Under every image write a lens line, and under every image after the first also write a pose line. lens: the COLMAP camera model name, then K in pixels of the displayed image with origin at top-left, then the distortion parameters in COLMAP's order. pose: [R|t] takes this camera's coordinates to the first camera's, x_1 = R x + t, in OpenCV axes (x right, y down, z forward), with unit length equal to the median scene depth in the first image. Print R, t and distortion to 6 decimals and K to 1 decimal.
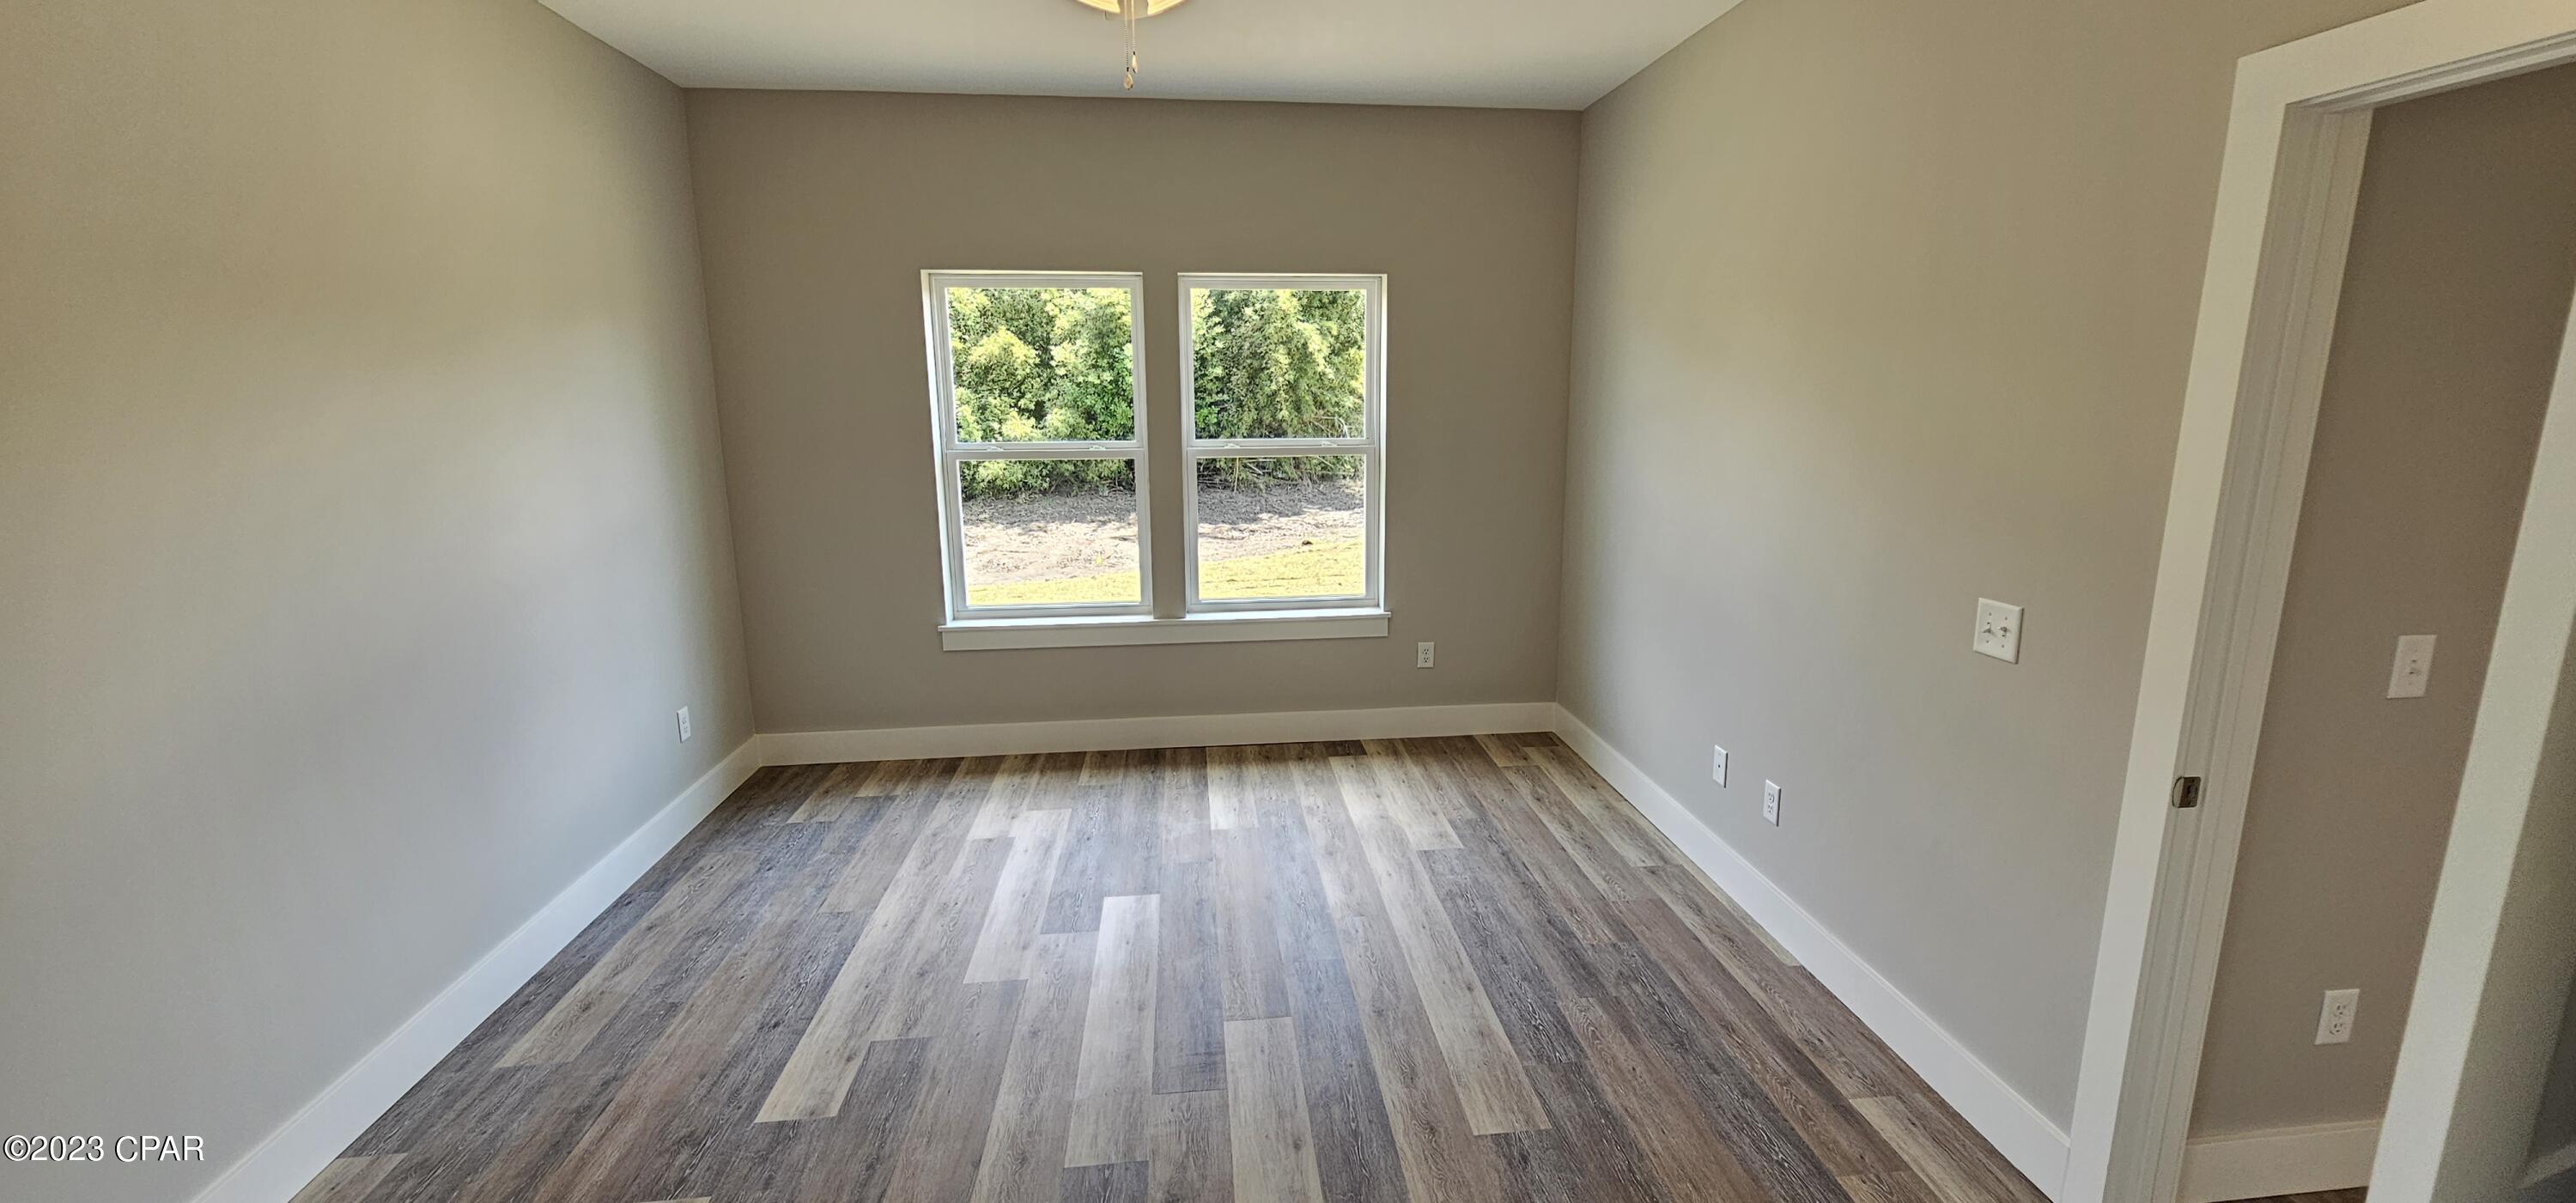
lens RADIAL K [[1070.3, 0, 1295.2], [0, 1070.3, 601.6], [0, 0, 1]] dist [-0.005449, 0.000296]
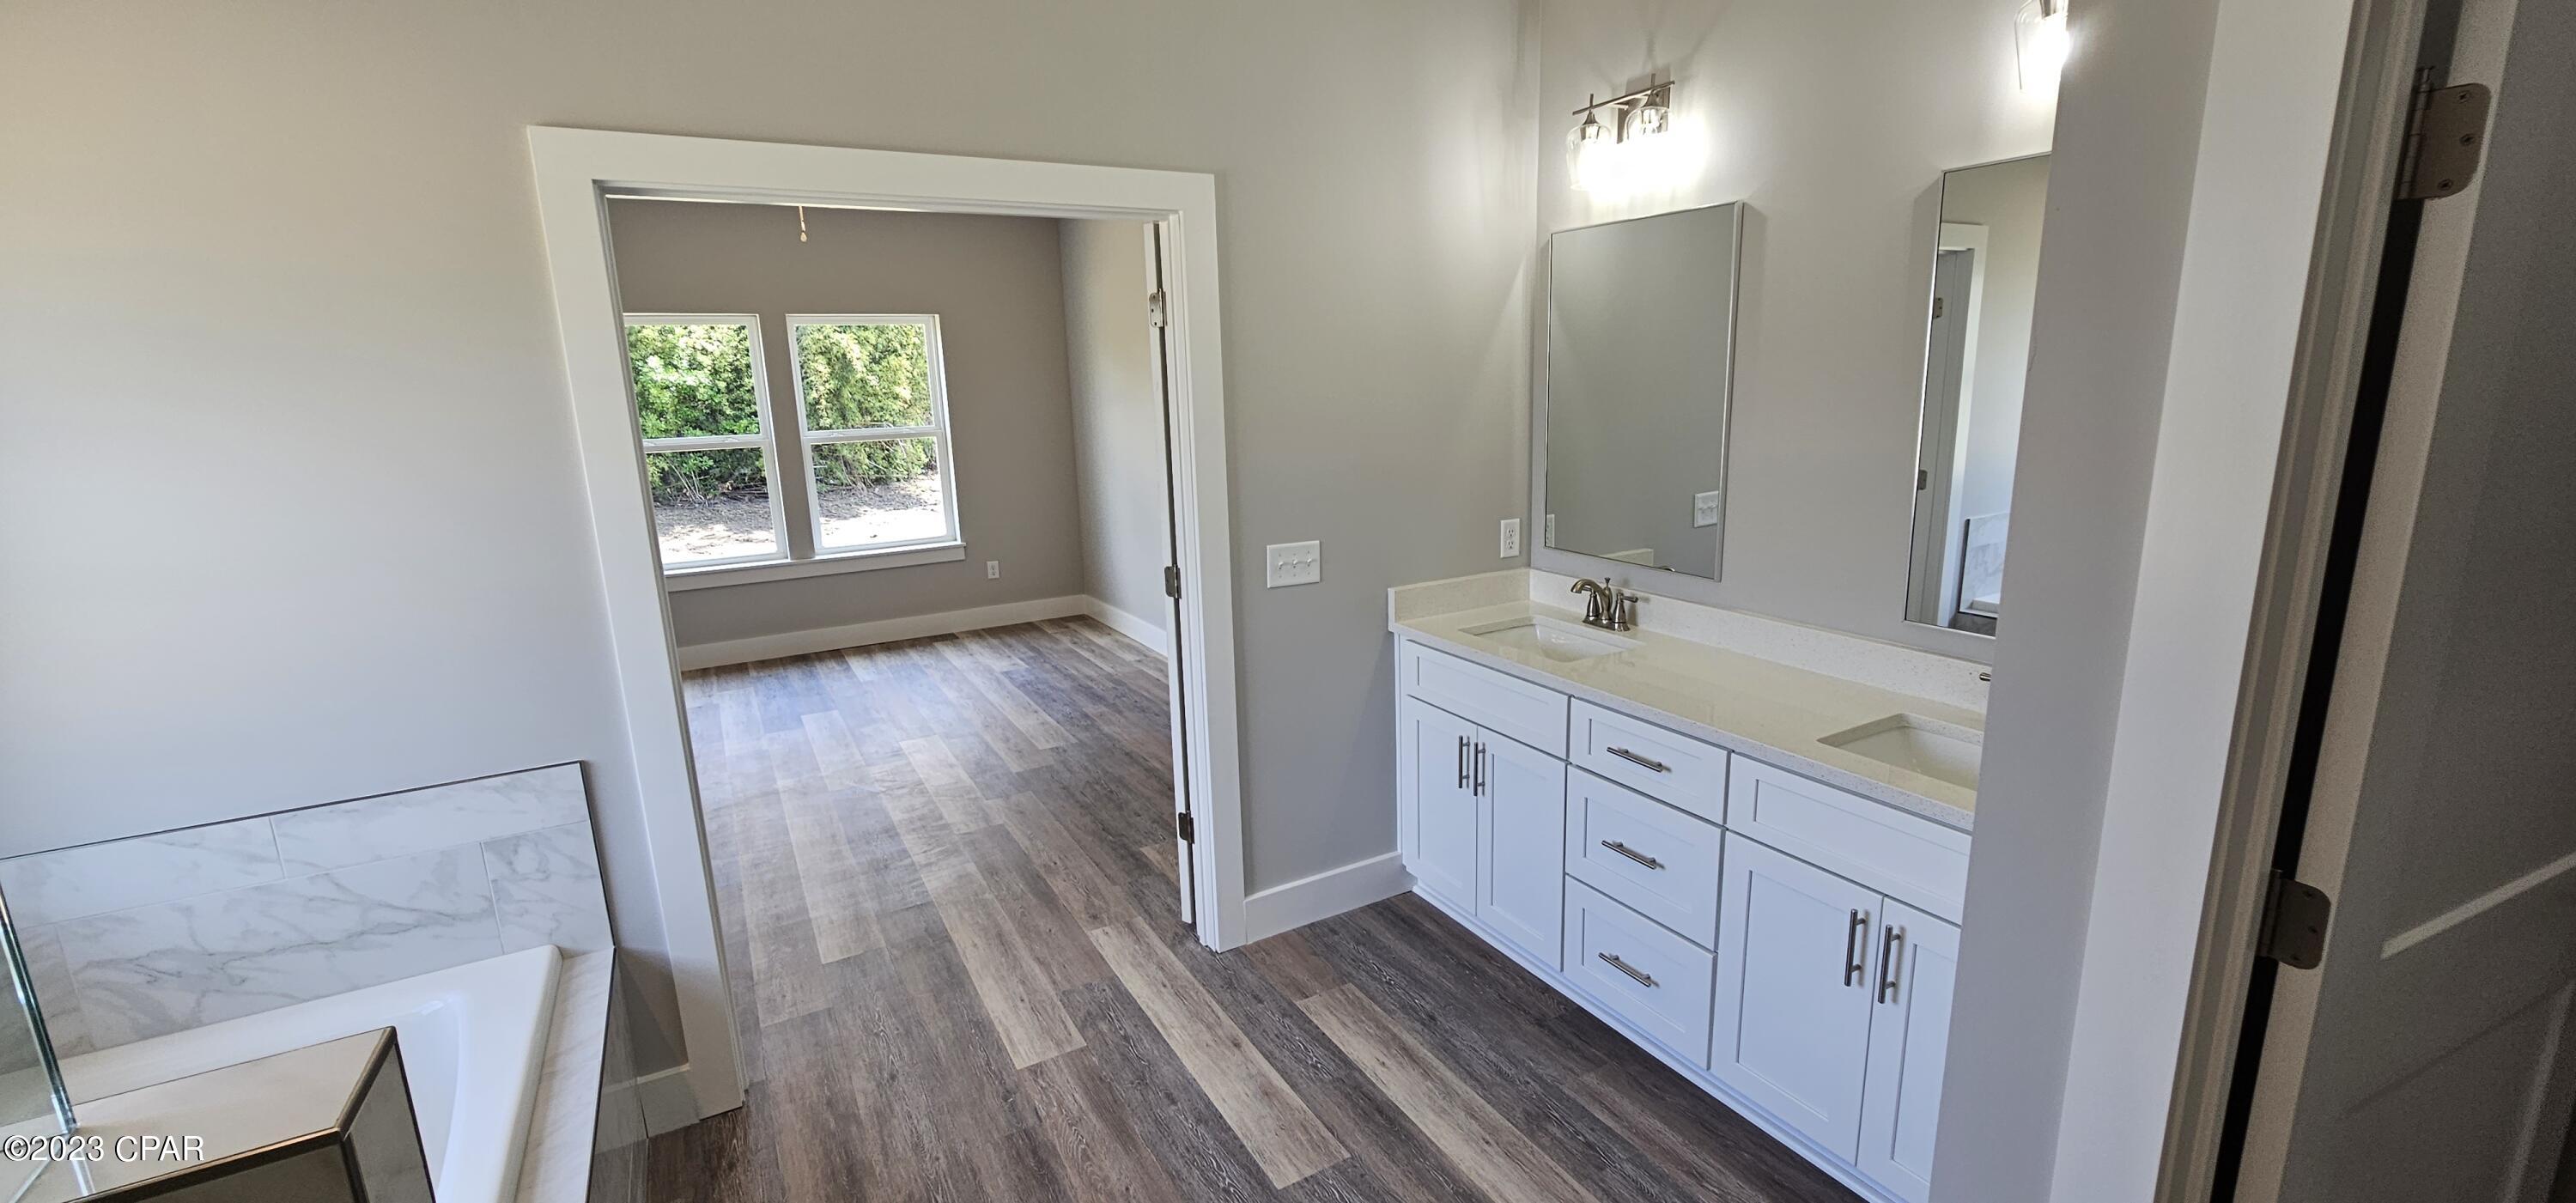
lens RADIAL K [[1070.3, 0, 1295.2], [0, 1070.3, 601.6], [0, 0, 1]] dist [-0.005449, 0.000296]
pose [[0.916221, -0.105029, 0.386663, -0.074235], [0.105851, 0.994196, 0.019232, 0.112873], [-0.386439, 0.023308, 0.922020, -0.541675]]
